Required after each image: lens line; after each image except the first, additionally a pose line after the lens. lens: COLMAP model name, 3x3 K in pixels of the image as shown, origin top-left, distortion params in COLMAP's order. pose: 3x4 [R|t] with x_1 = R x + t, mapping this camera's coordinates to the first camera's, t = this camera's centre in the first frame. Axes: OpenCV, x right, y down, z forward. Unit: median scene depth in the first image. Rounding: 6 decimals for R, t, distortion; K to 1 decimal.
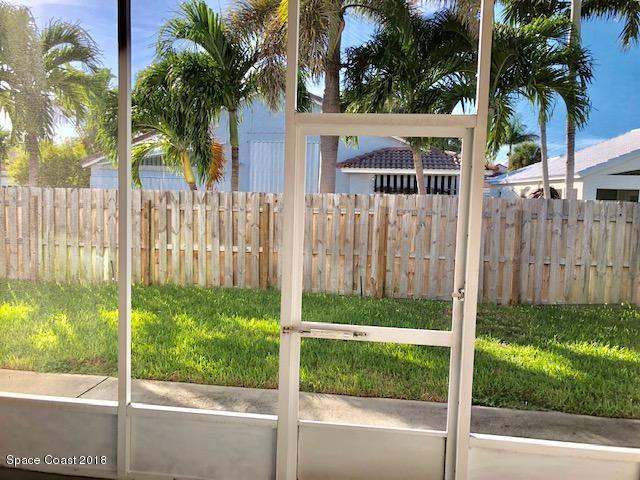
lens RADIAL K [[523.2, 0, 312.4], [0, 523.2, 236.2], [0, 0, 1]] dist [0.075898, -0.162163]
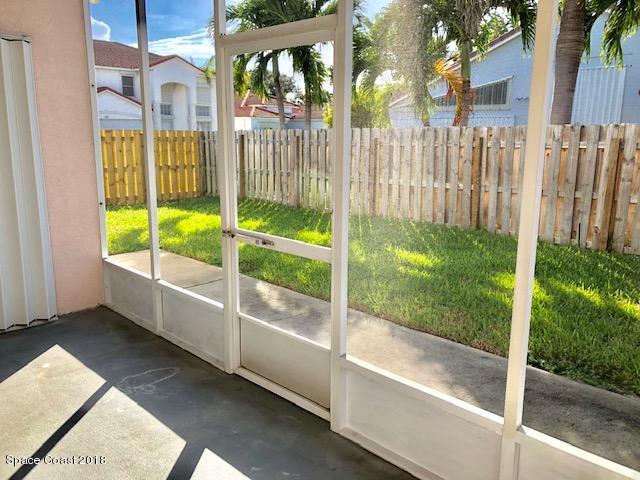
lens RADIAL K [[523.2, 0, 312.4], [0, 523.2, 236.2], [0, 0, 1]] dist [0.075898, -0.162163]
pose [[0.788605, 0.094589, -0.607582, 0.261748], [-0.032521, 0.993131, 0.112401, 0.015416], [0.614040, -0.068881, 0.786264, 0.065658]]
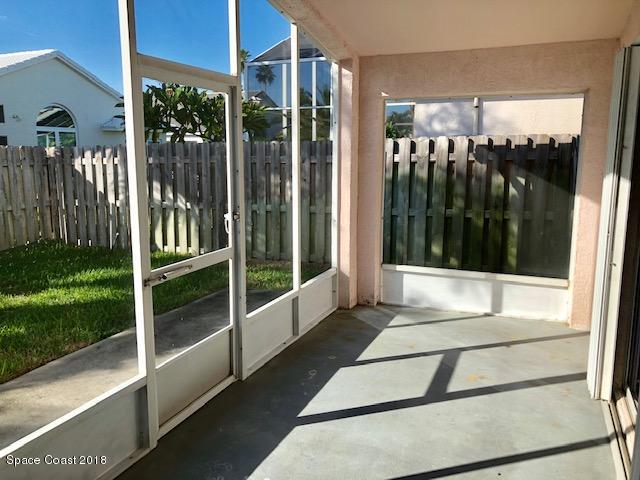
lens RADIAL K [[510.1, 0, 320.0], [0, 510.1, 223.7], [0, 0, 1]] dist [0.034274, 0.000554]
pose [[0.290746, -0.171055, 0.941386, -0.260851], [0.093621, 0.984254, 0.149929, -0.013474], [-0.952209, 0.044542, 0.302182, 0.125579]]
